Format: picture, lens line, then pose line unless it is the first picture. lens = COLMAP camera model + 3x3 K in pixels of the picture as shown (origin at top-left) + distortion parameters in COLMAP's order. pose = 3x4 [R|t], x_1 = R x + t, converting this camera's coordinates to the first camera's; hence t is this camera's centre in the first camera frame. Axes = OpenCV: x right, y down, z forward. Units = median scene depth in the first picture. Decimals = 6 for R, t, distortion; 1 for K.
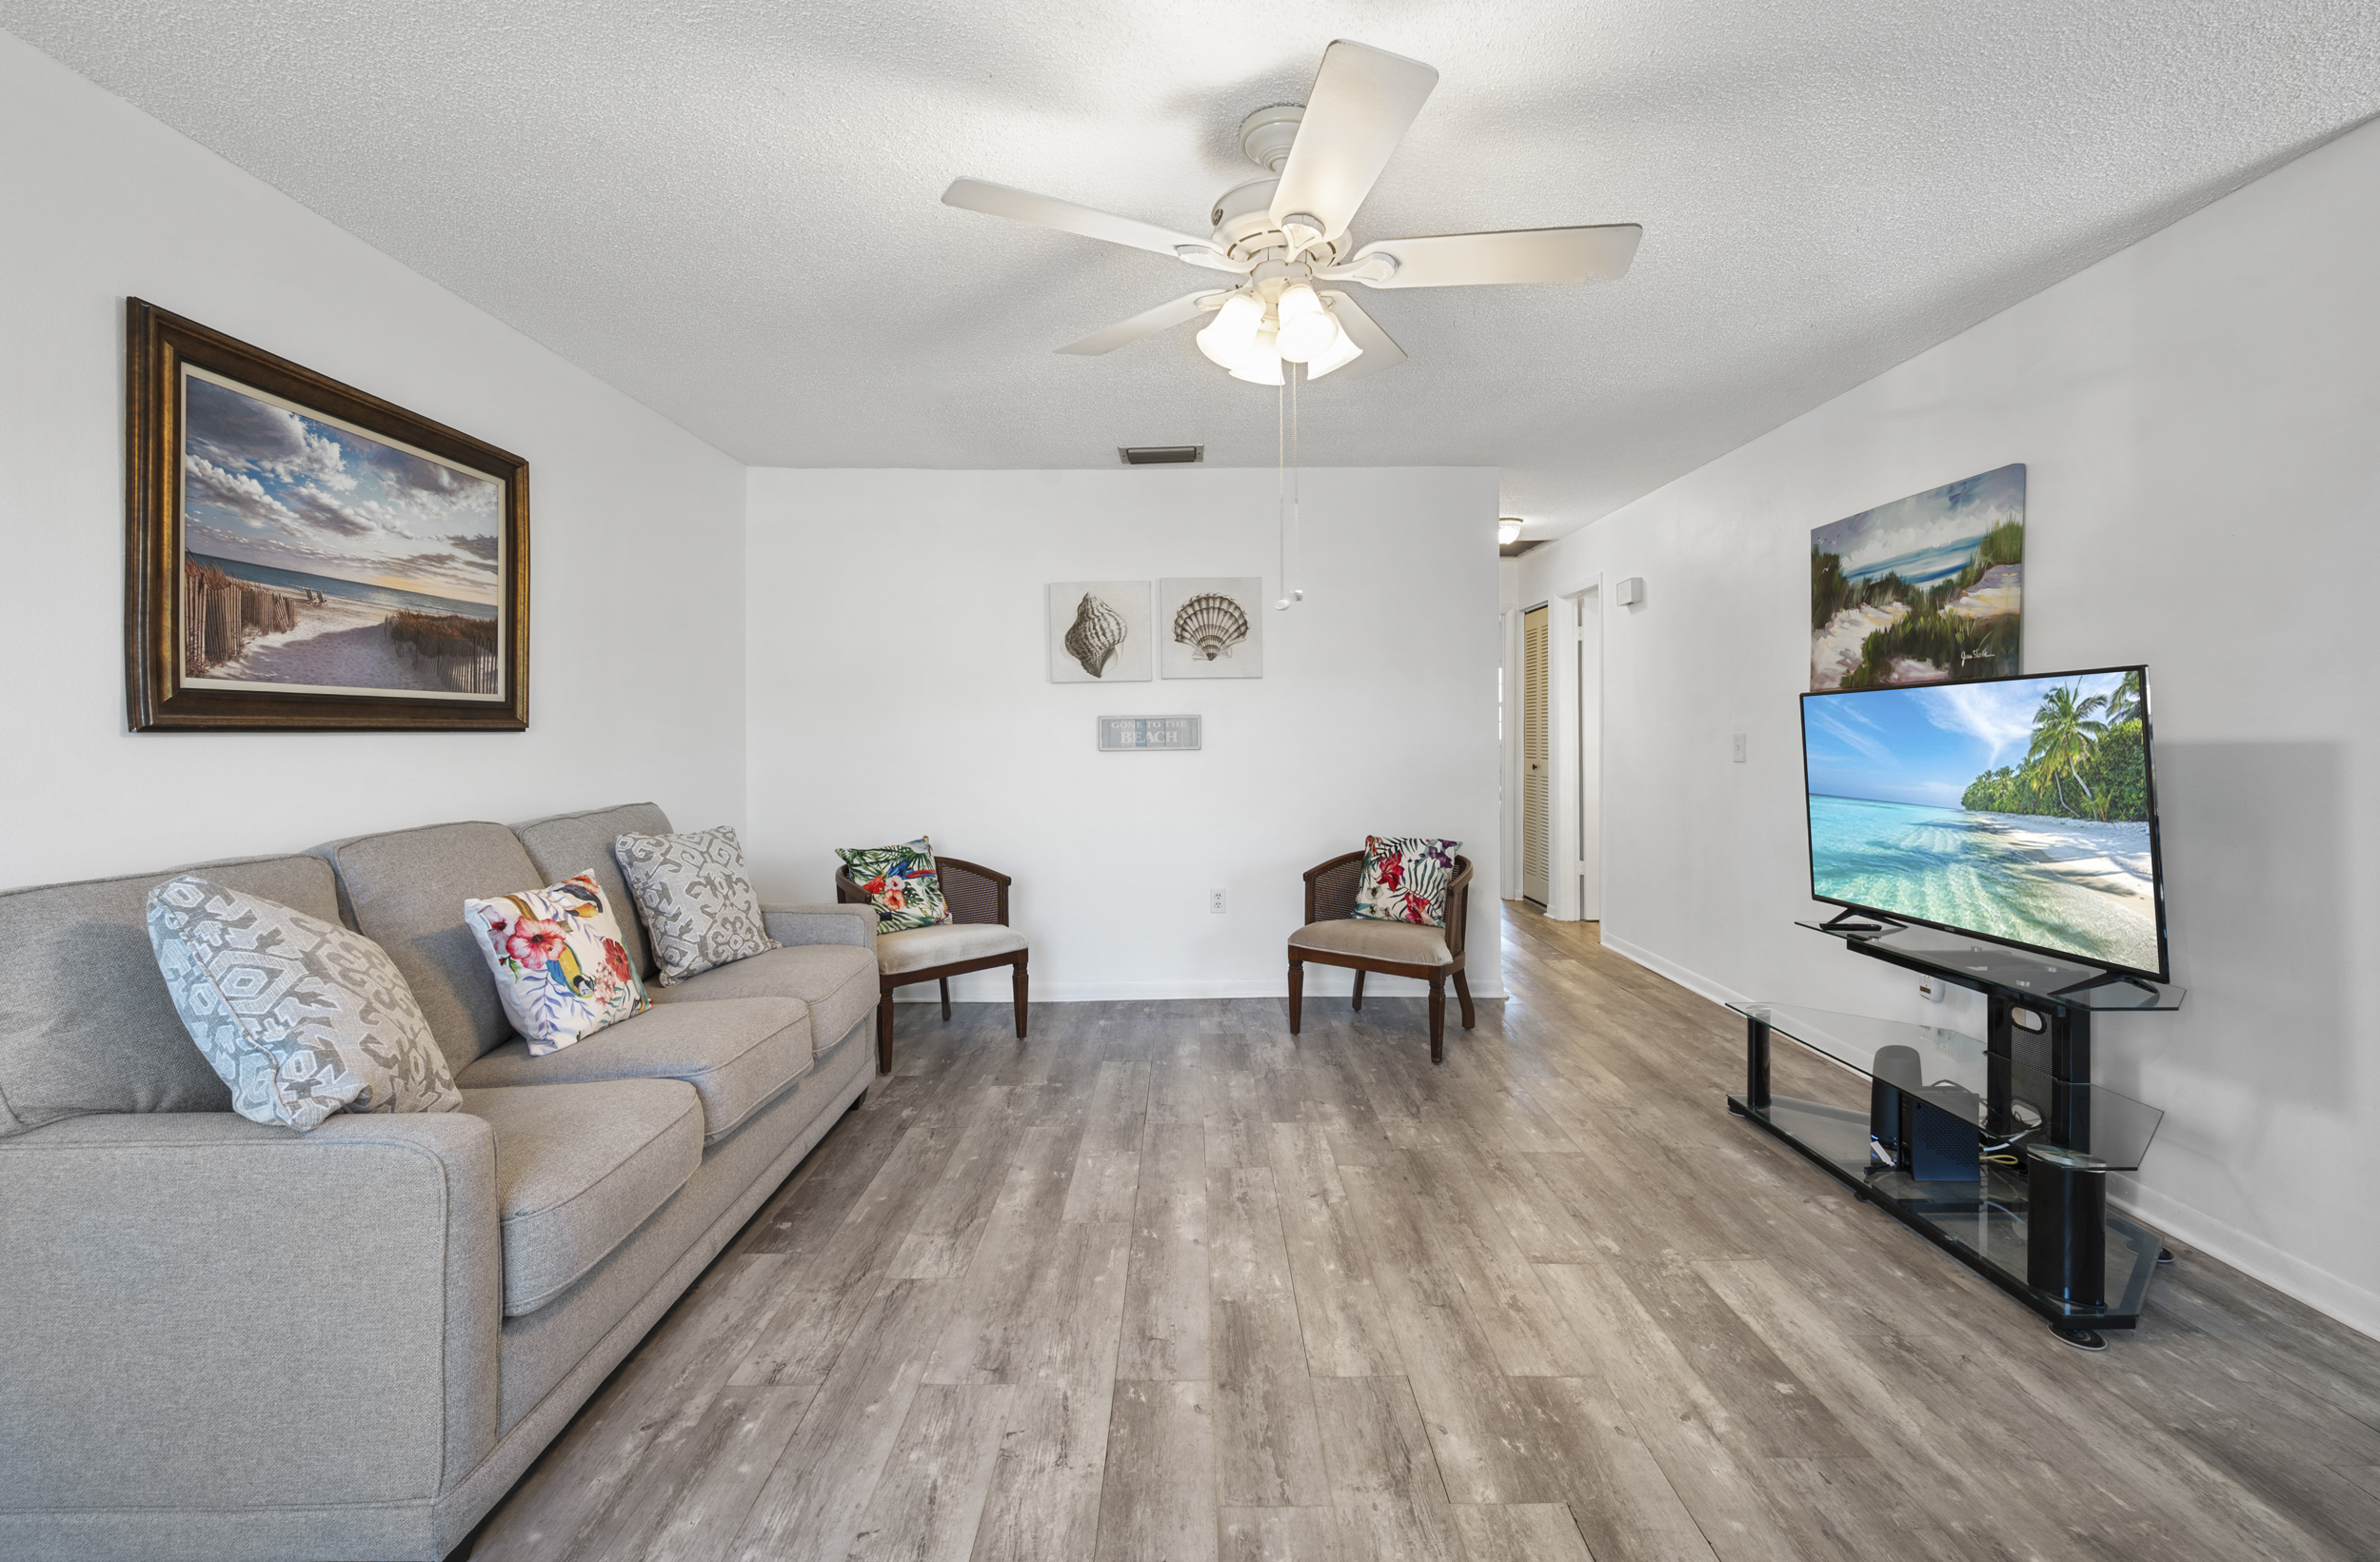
lens RADIAL K [[997.3, 0, 1184.7], [0, 997.3, 736.7], [0, 0, 1]] dist [-0.000964, -0.000079]
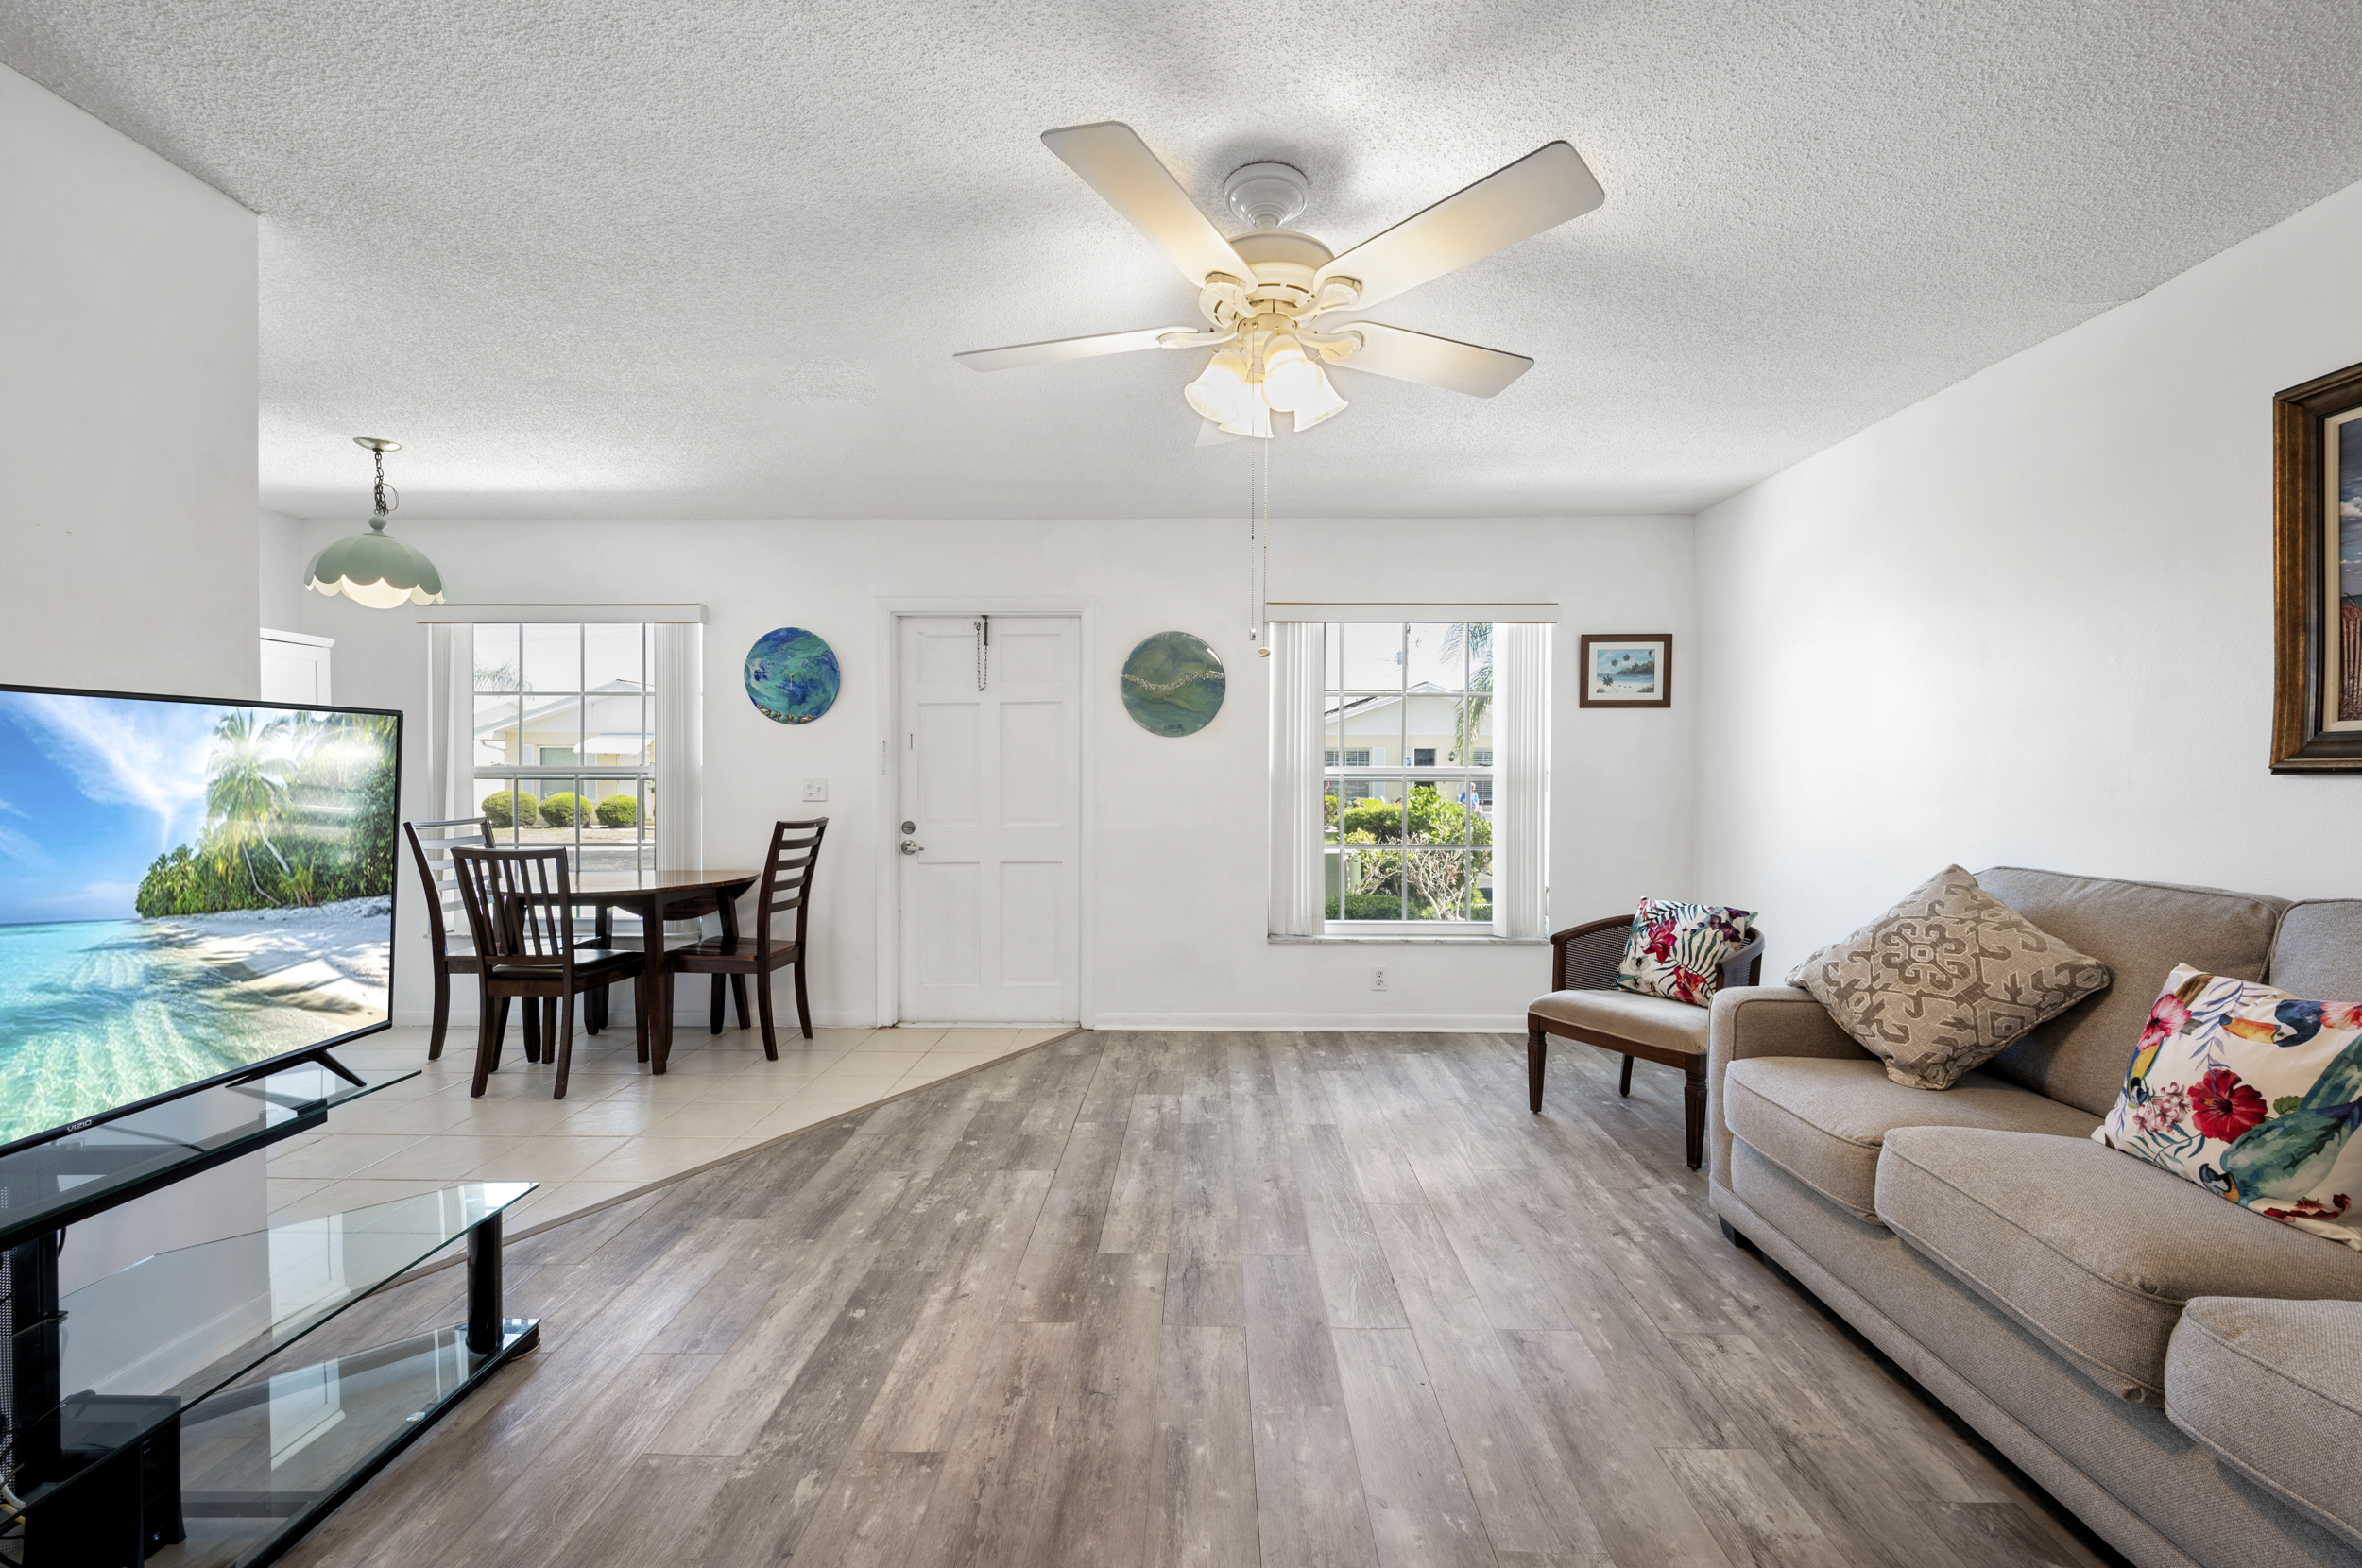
lens RADIAL K [[975.6, 0, 1181.0], [0, 975.6, 784.0], [0, 0, 1]] dist [0.001155, -0.000089]
pose [[-0.999799, 0.002328, 0.019896, 0.142891], [0.002597, 0.999905, 0.013524, -0.009870], [-0.019862, 0.013573, -0.999711, 1.736411]]
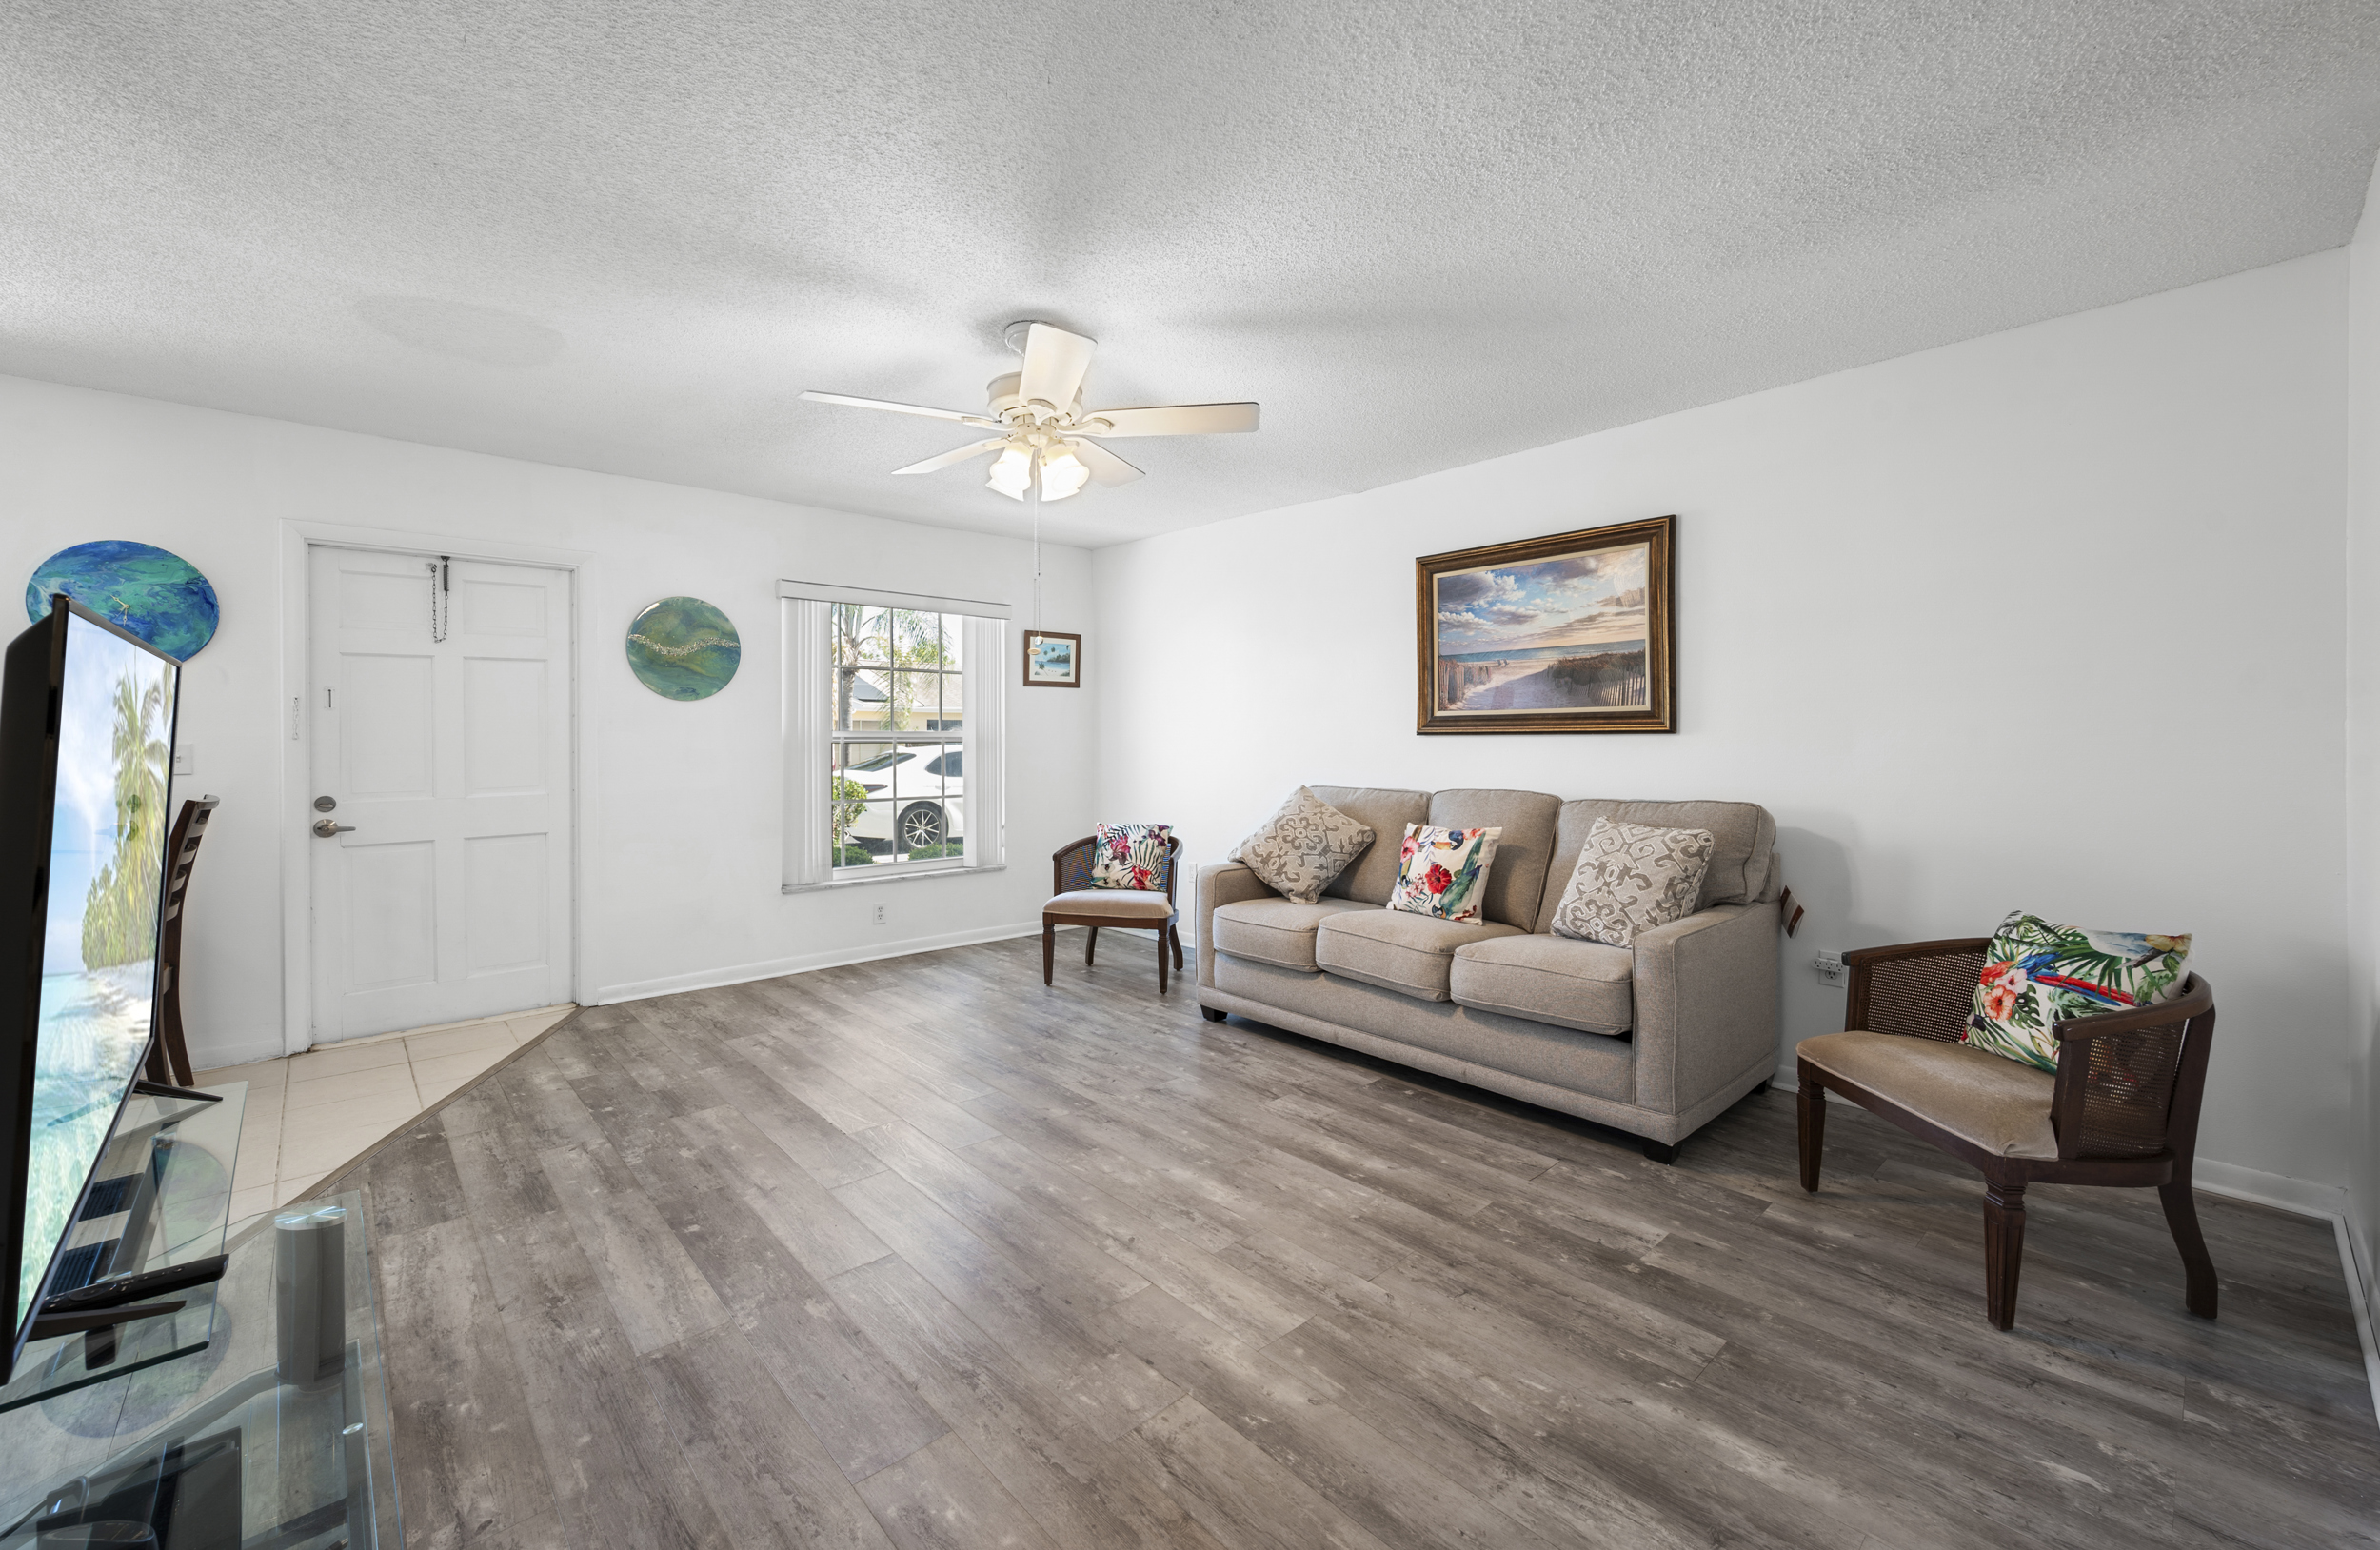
lens RADIAL K [[964.7, 0, 1186.2], [0, 964.7, 739.7], [0, 0, 1]] dist [-0.000352, -0.000306]
pose [[-0.736254, 0.007039, -0.676669, 0.785156], [0.002910, 0.999970, 0.007236, -0.010131], [0.676699, 0.003359, -0.736252, 1.912558]]
